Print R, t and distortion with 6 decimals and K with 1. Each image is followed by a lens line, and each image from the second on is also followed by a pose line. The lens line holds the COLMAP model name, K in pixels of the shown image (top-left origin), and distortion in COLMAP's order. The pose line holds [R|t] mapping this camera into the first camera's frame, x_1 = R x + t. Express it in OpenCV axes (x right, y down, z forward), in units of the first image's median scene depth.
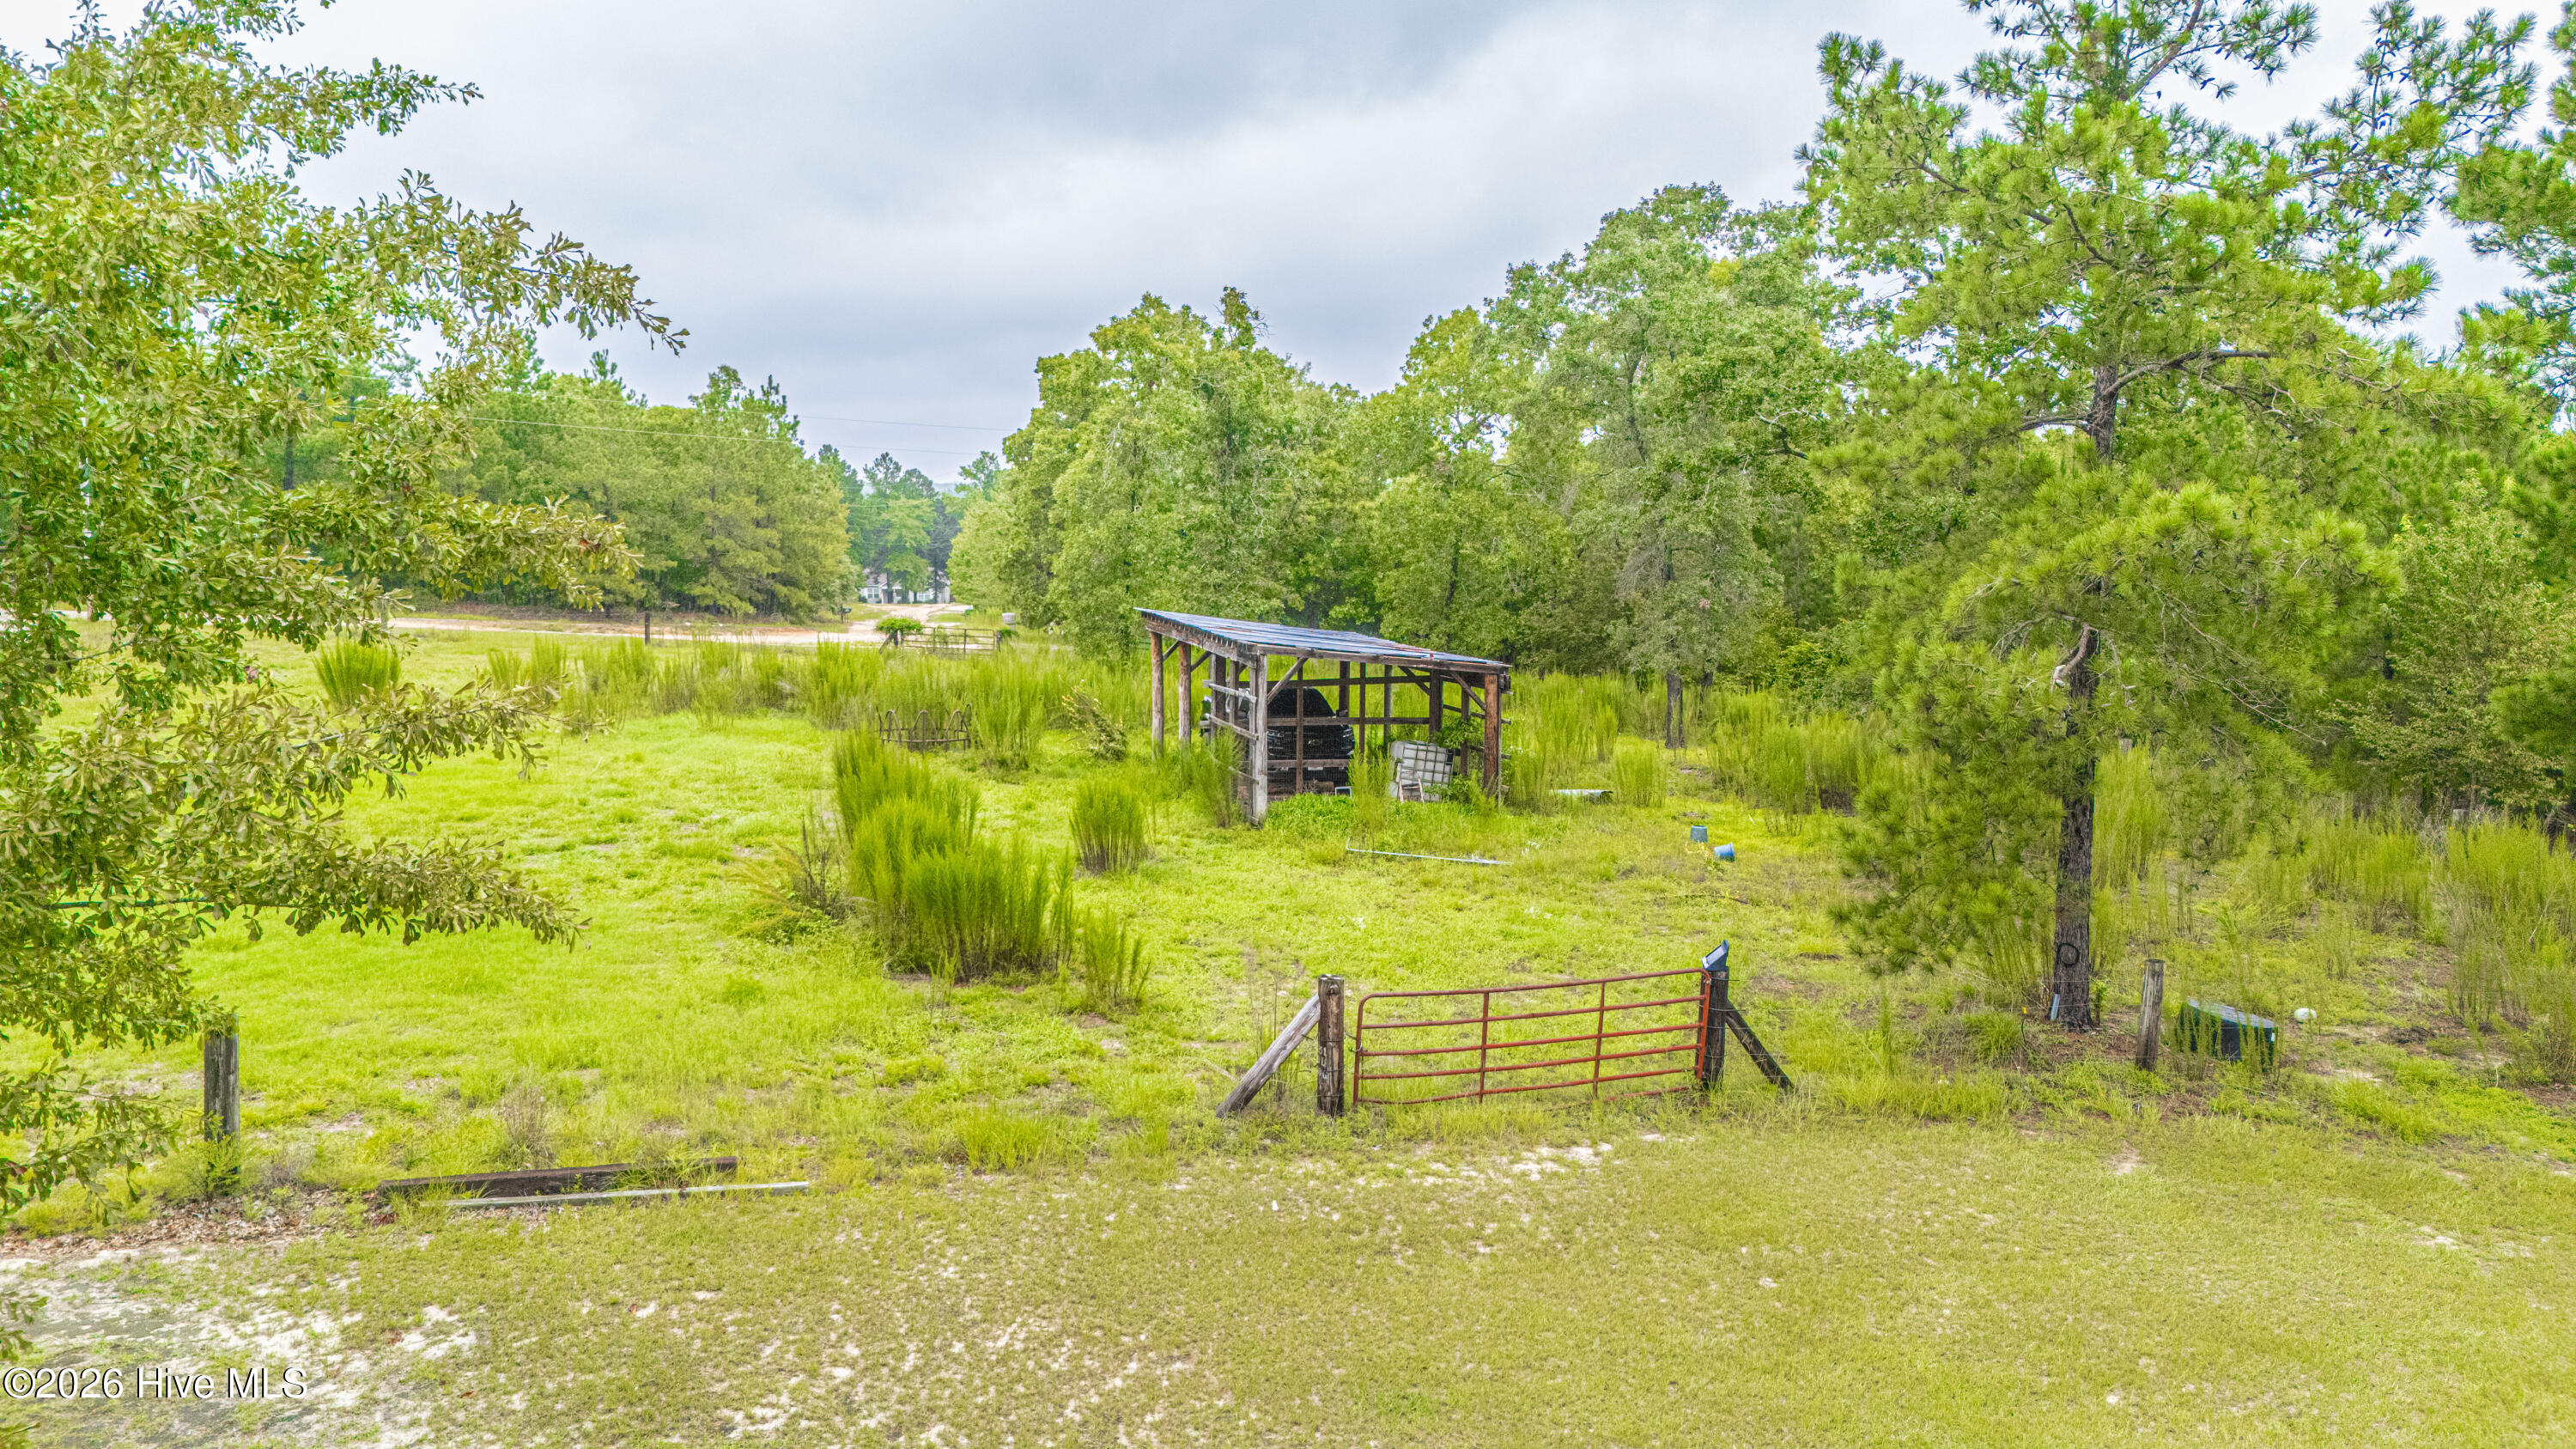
lens RADIAL K [[1922.4, 0, 1288.0], [0, 1922.4, 724.5], [0, 0, 1]] dist [0.101355, -0.121686]
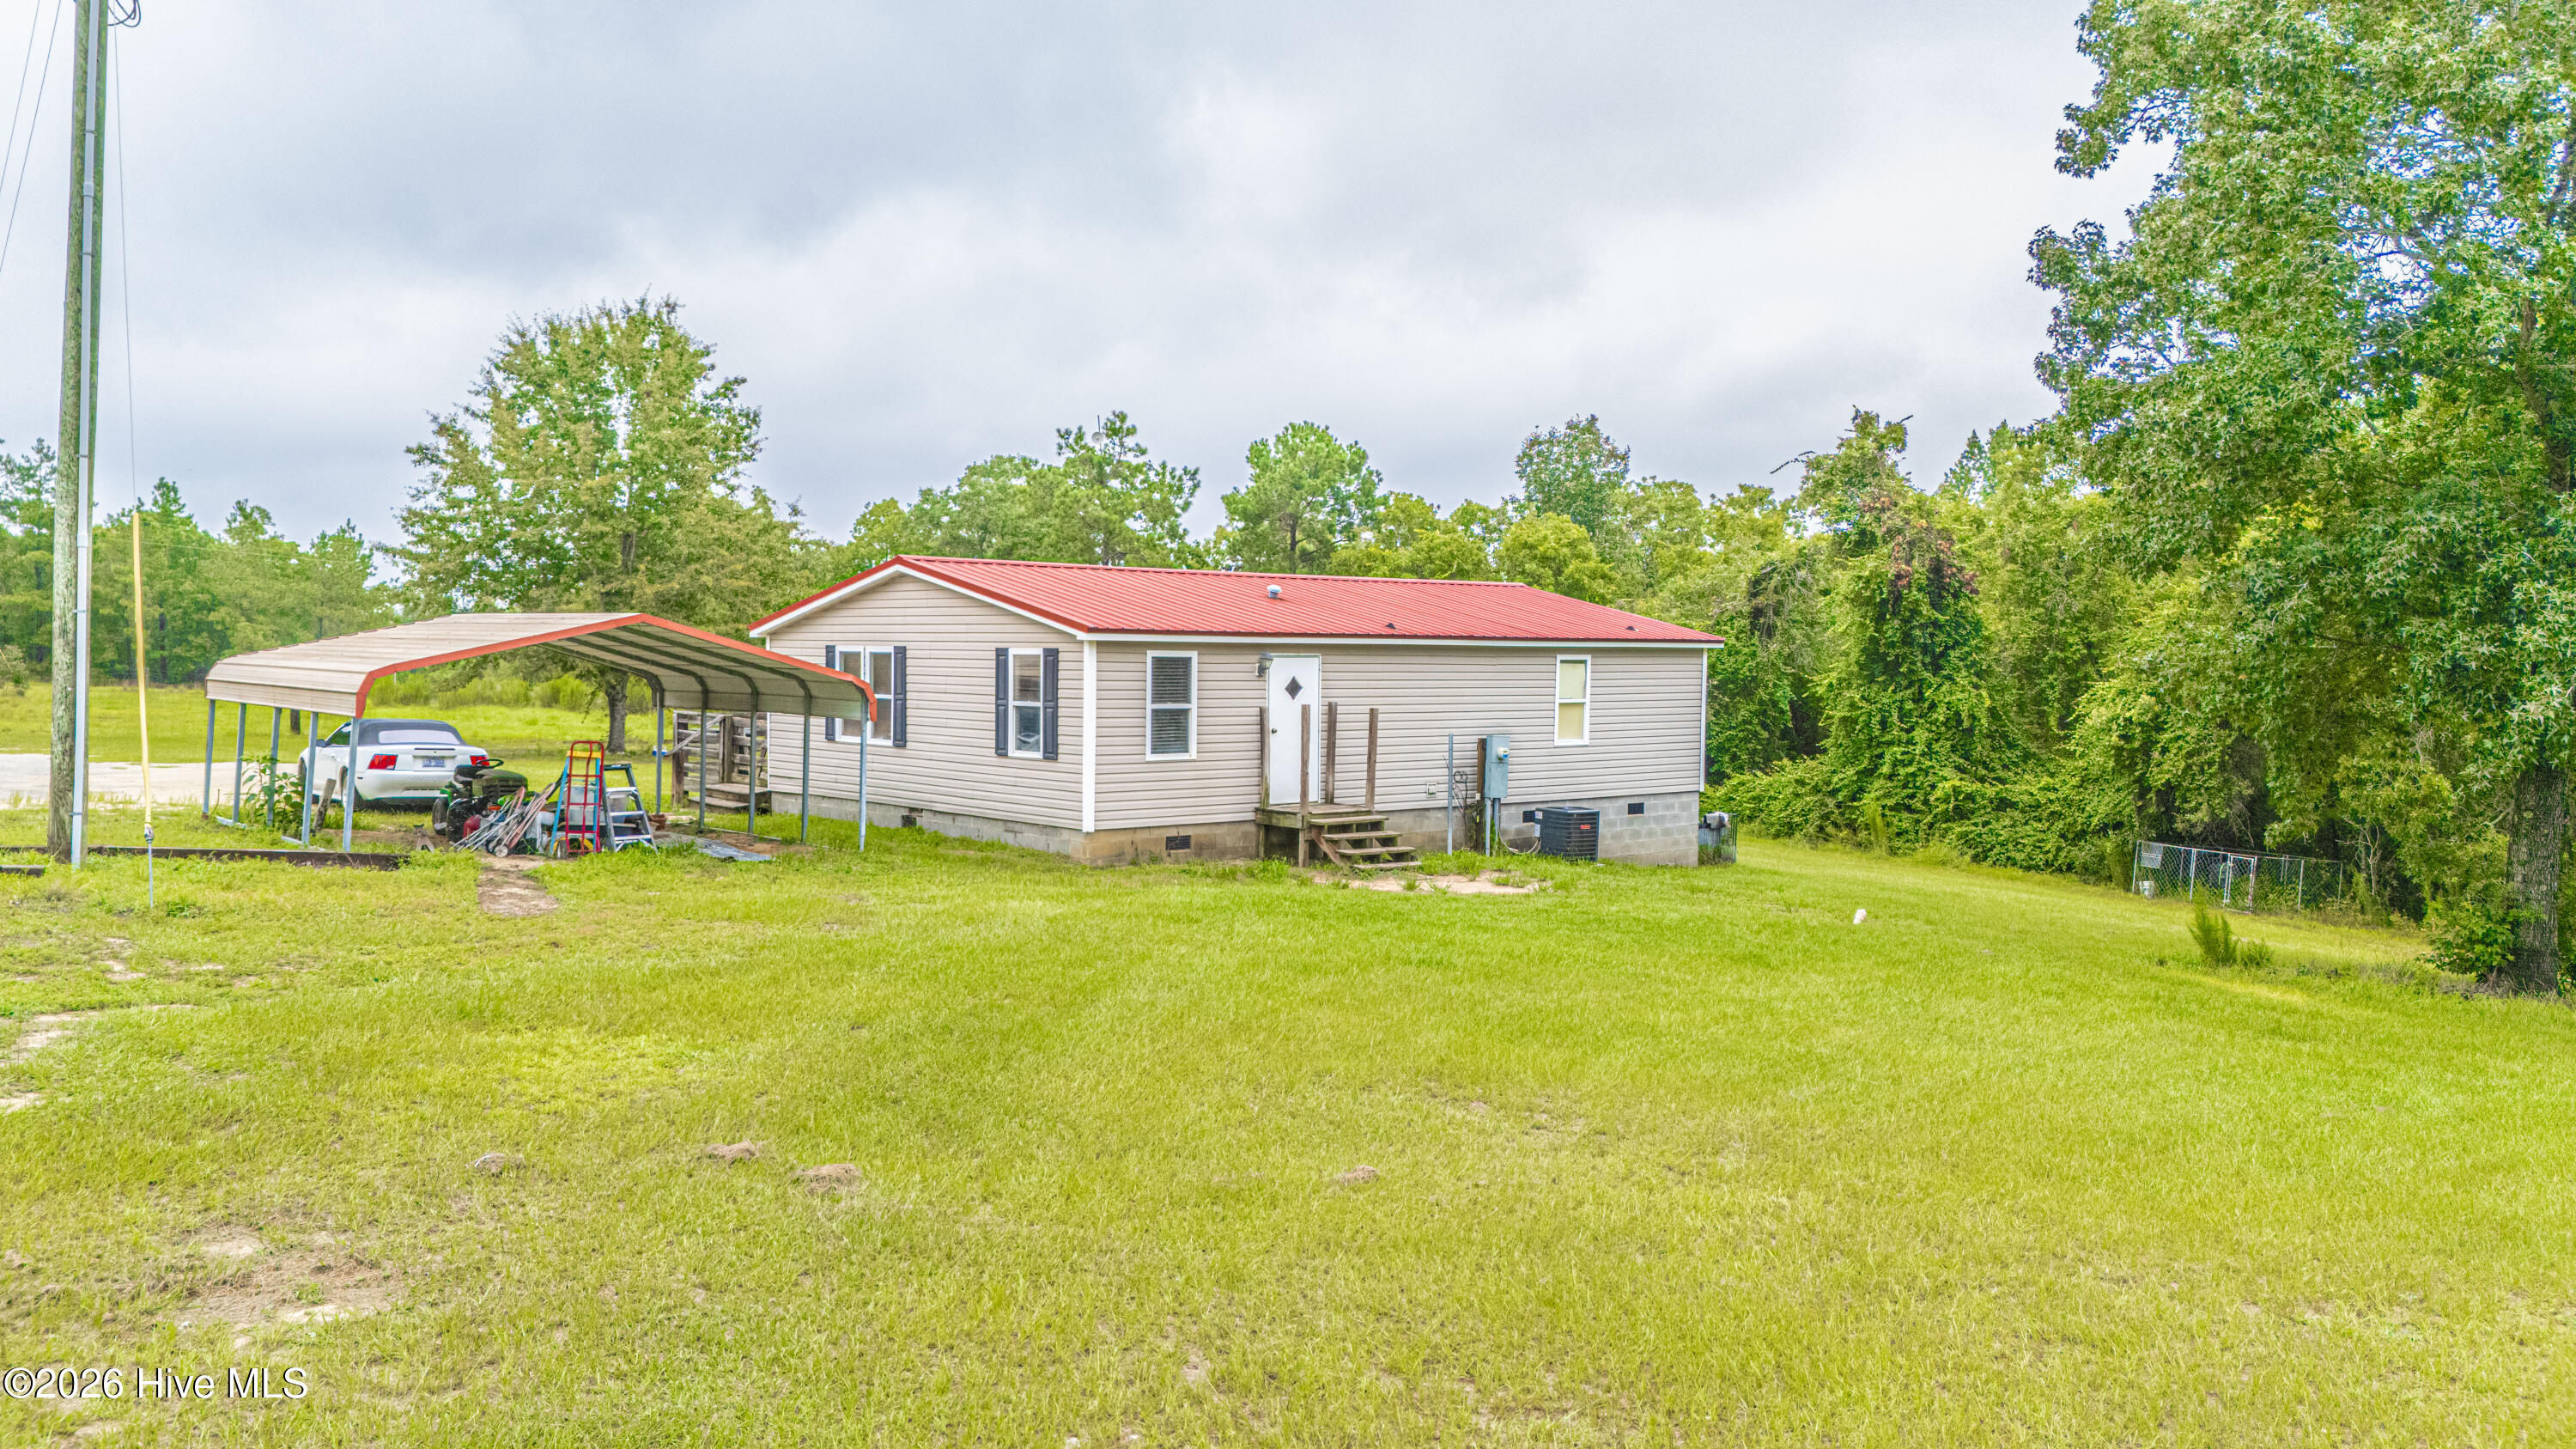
lens RADIAL K [[1922.4, 0, 1288.0], [0, 1922.4, 724.5], [0, 0, 1]] dist [0.101355, -0.121686]
pose [[0.952735, -0.003733, 0.303781, -0.133493], [0.026679, 0.997090, -0.071418, 0.162761], [-0.302630, 0.076147, 0.950061, -1.014834]]
